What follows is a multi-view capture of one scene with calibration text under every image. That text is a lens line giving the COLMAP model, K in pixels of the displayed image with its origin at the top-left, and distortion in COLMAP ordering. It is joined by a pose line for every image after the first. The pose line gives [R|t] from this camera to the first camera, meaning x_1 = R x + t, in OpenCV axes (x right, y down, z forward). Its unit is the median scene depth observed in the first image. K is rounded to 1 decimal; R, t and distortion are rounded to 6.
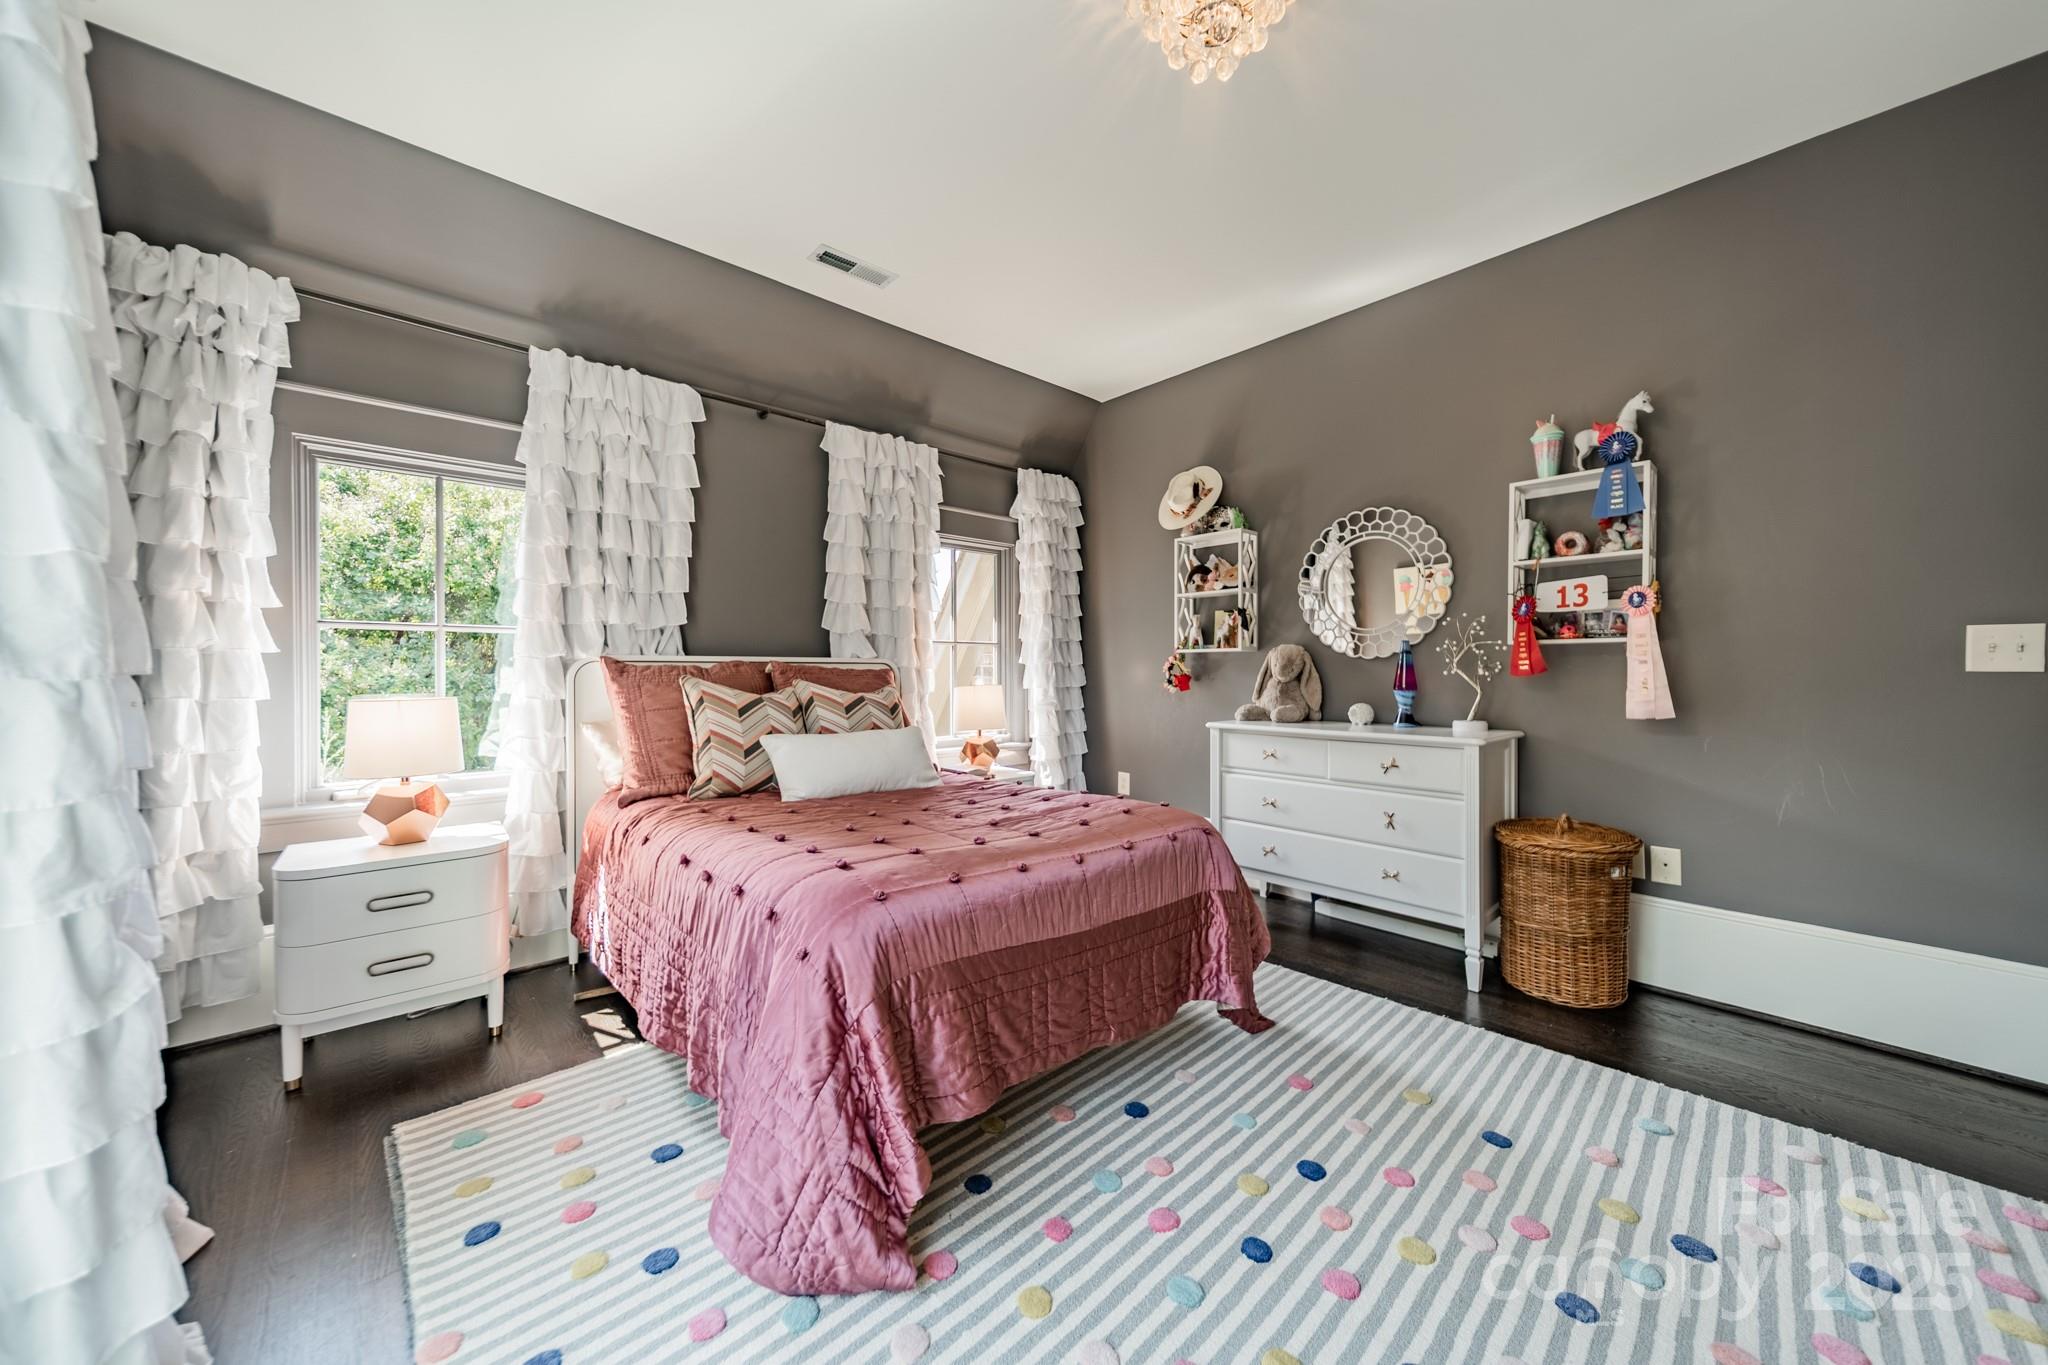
lens RADIAL K [[724.1, 0, 1030.2], [0, 724.1, 673.5], [0, 0, 1]] dist [0.001652, 0.000041]
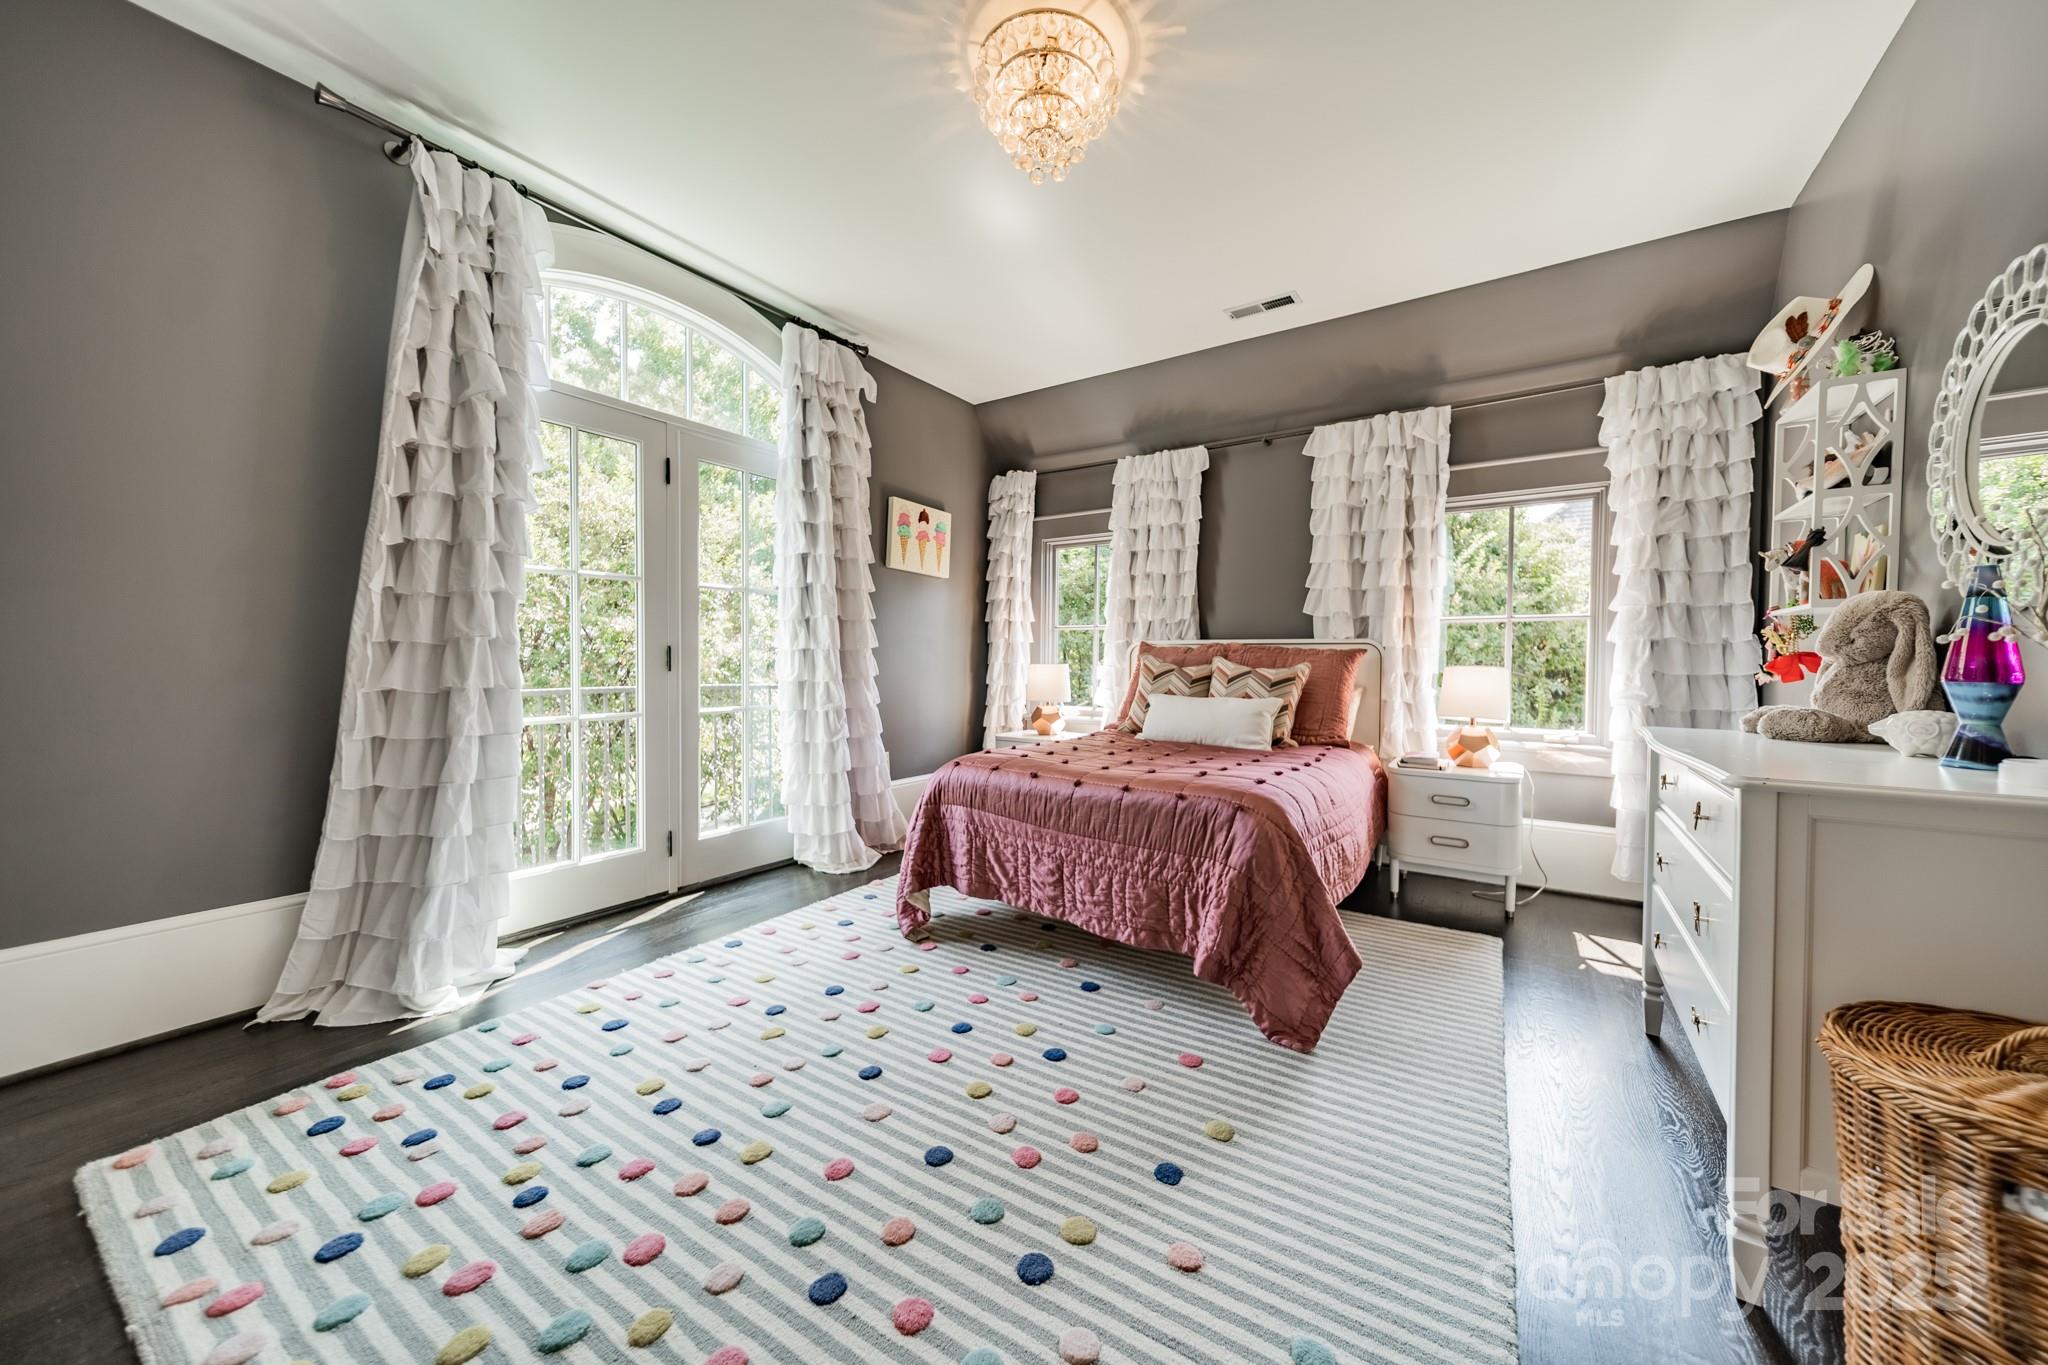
lens RADIAL K [[724.1, 0, 1030.2], [0, 724.1, 673.5], [0, 0, 1]] dist [0.001652, 0.000041]
pose [[0.235805, 0.021389, -0.971565, 0.846869], [-0.011799, 0.999747, 0.019146, 0.017872], [0.971729, 0.006948, 0.235997, 0.372473]]
